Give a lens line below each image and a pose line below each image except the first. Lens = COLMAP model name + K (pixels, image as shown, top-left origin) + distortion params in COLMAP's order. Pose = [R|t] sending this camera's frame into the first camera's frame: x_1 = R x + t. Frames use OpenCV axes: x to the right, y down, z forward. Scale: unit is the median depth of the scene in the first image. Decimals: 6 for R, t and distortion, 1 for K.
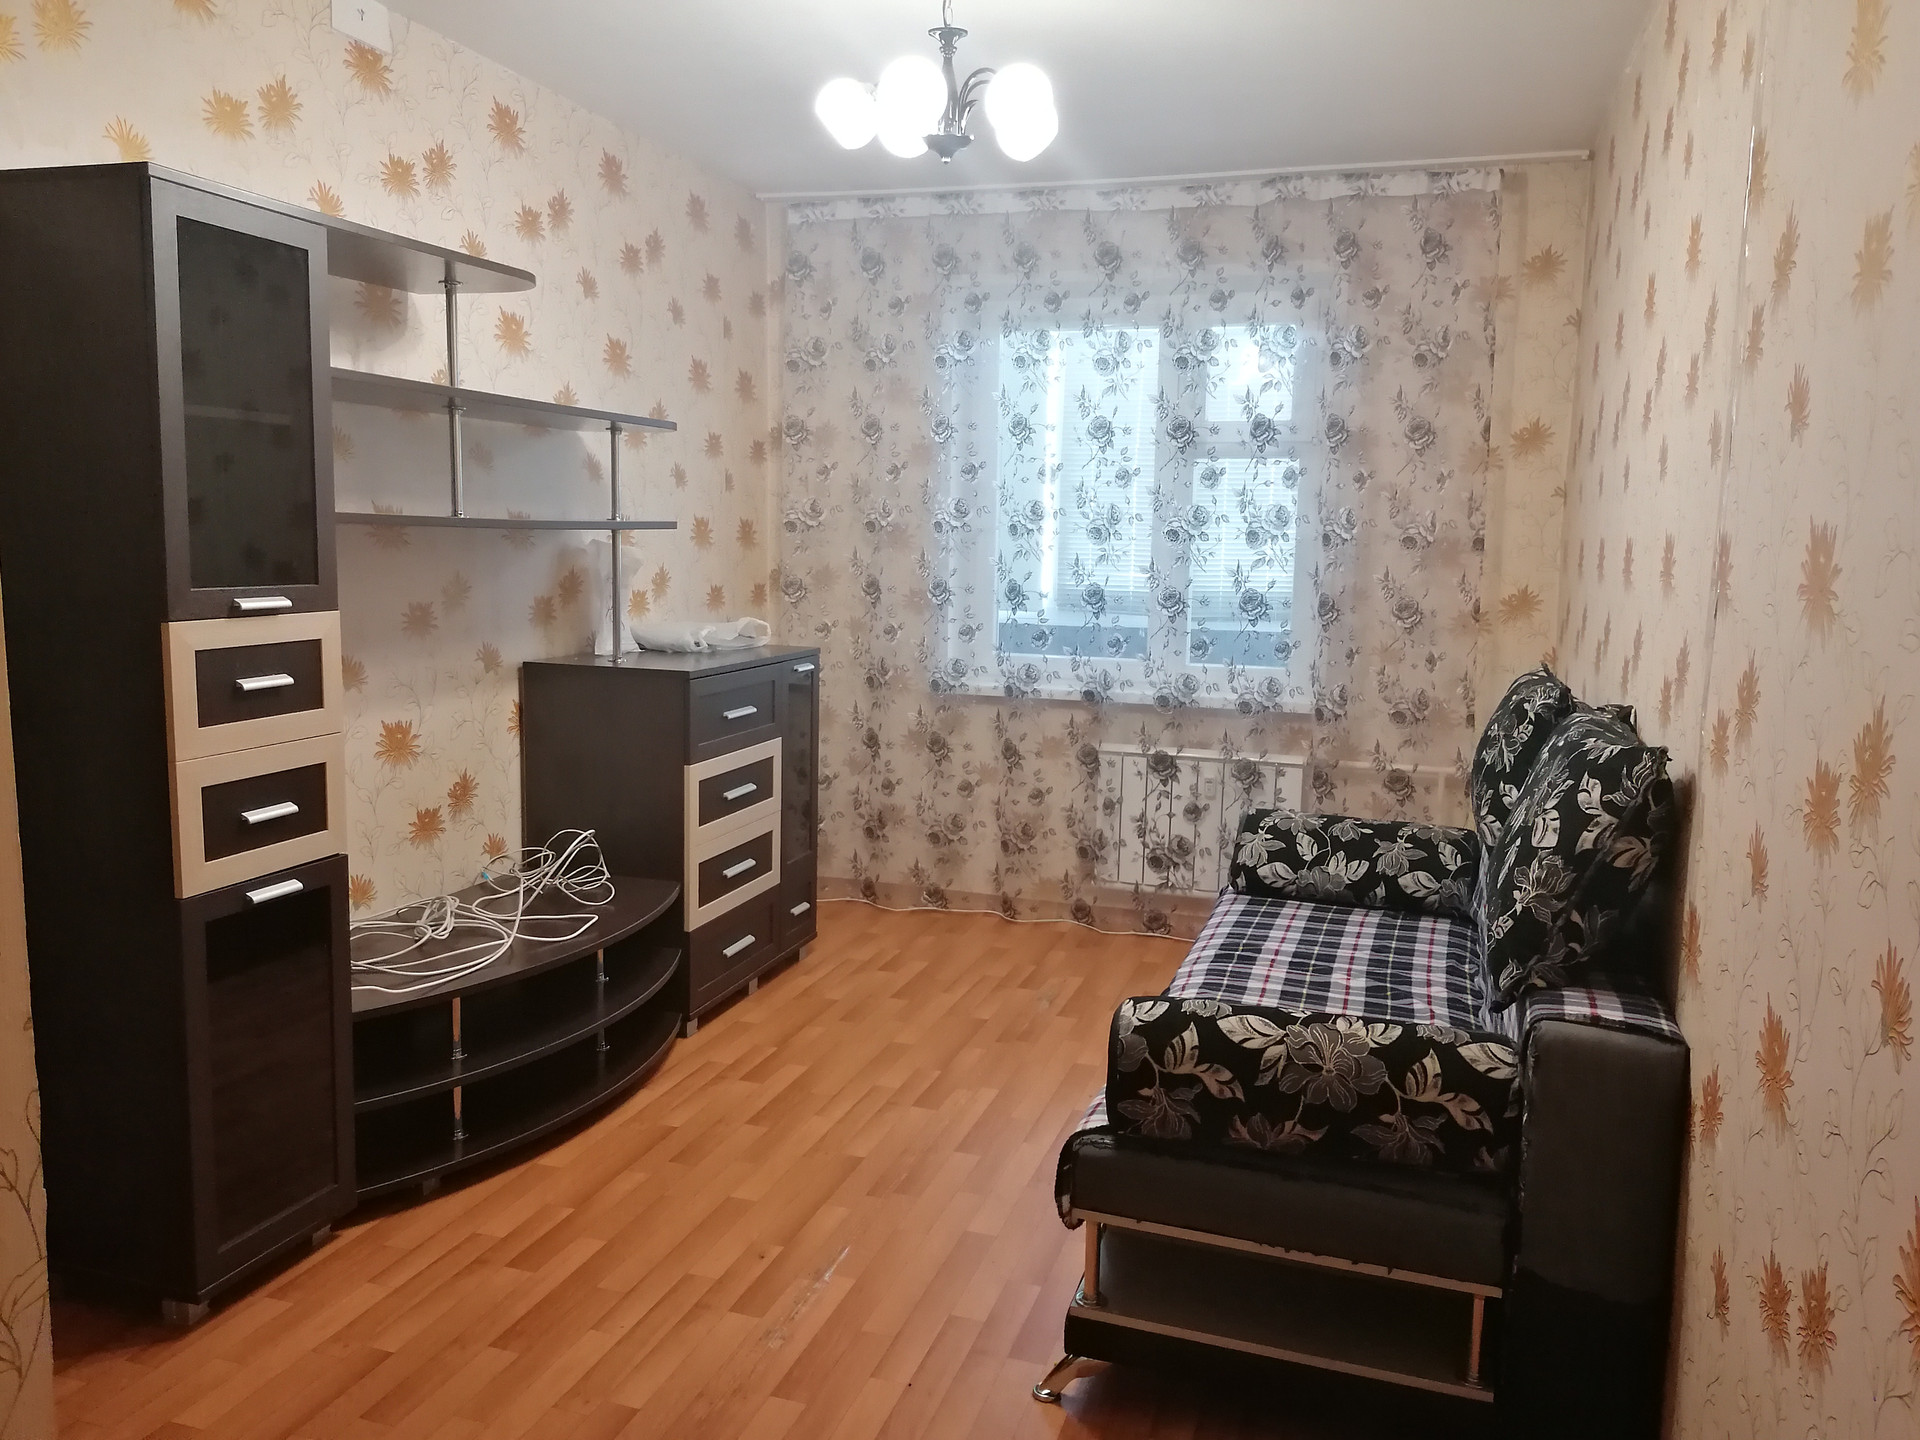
lens RADIAL K [[1372.6, 0, 1004.4], [0, 1372.6, 709.4], [0, 0, 1]] dist [0.056285, -0.125870]
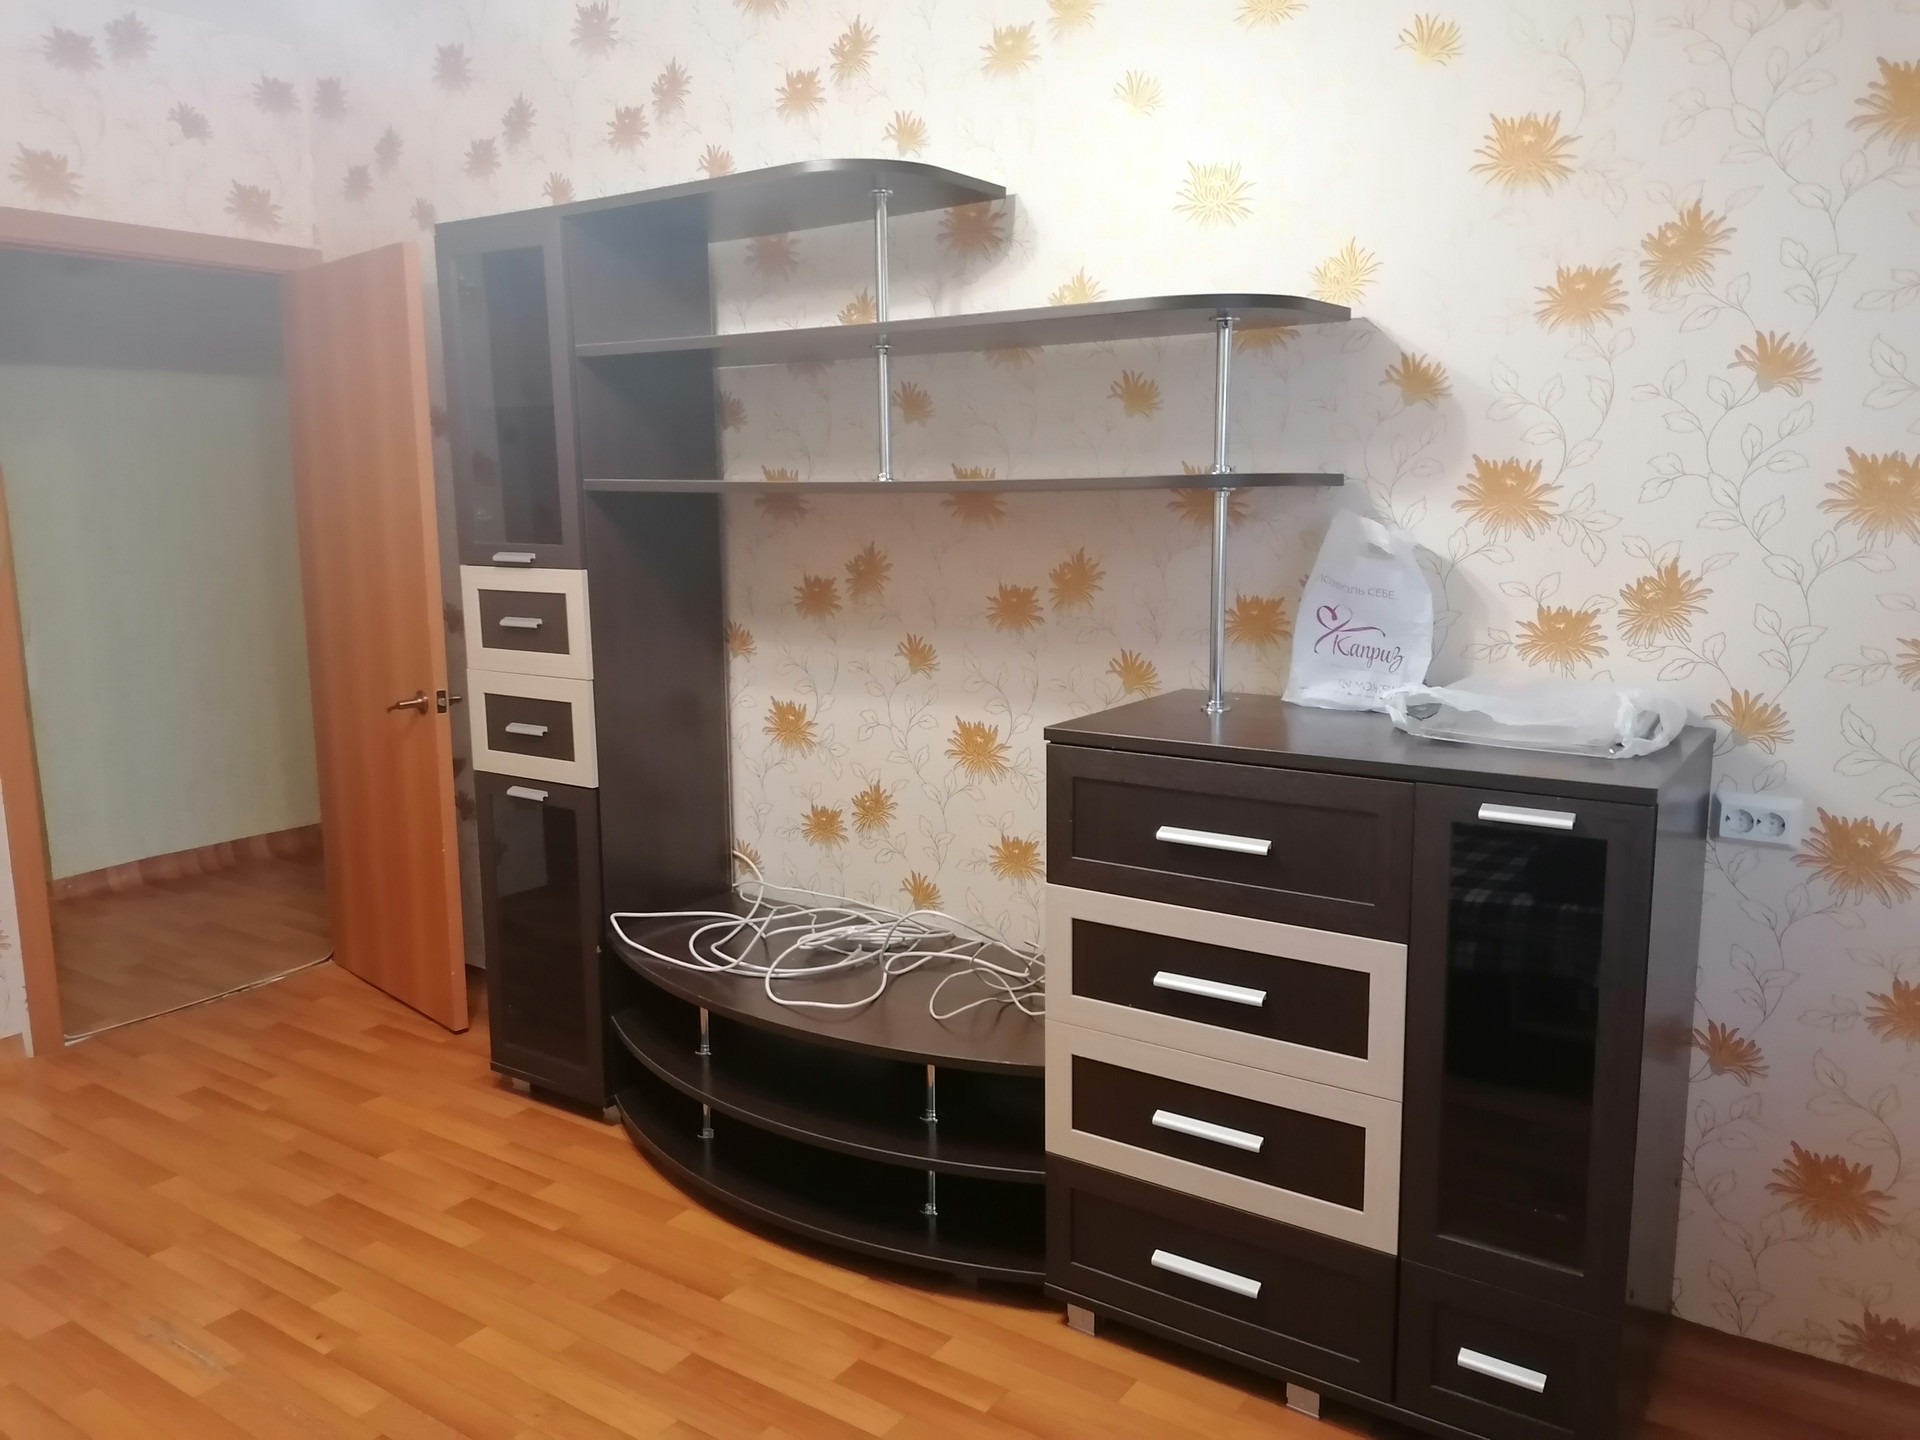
lens RADIAL K [[1380.7, 0, 960.0], [0, 1380.7, 720.0], [0, 0, 1]] dist [0.013874, -0.002035]
pose [[-0.288348, 0.131809, -0.948410, 0.422516], [-0.125629, 0.976710, 0.173937, -0.158603], [0.949249, 0.169302, -0.265073, 1.376653]]
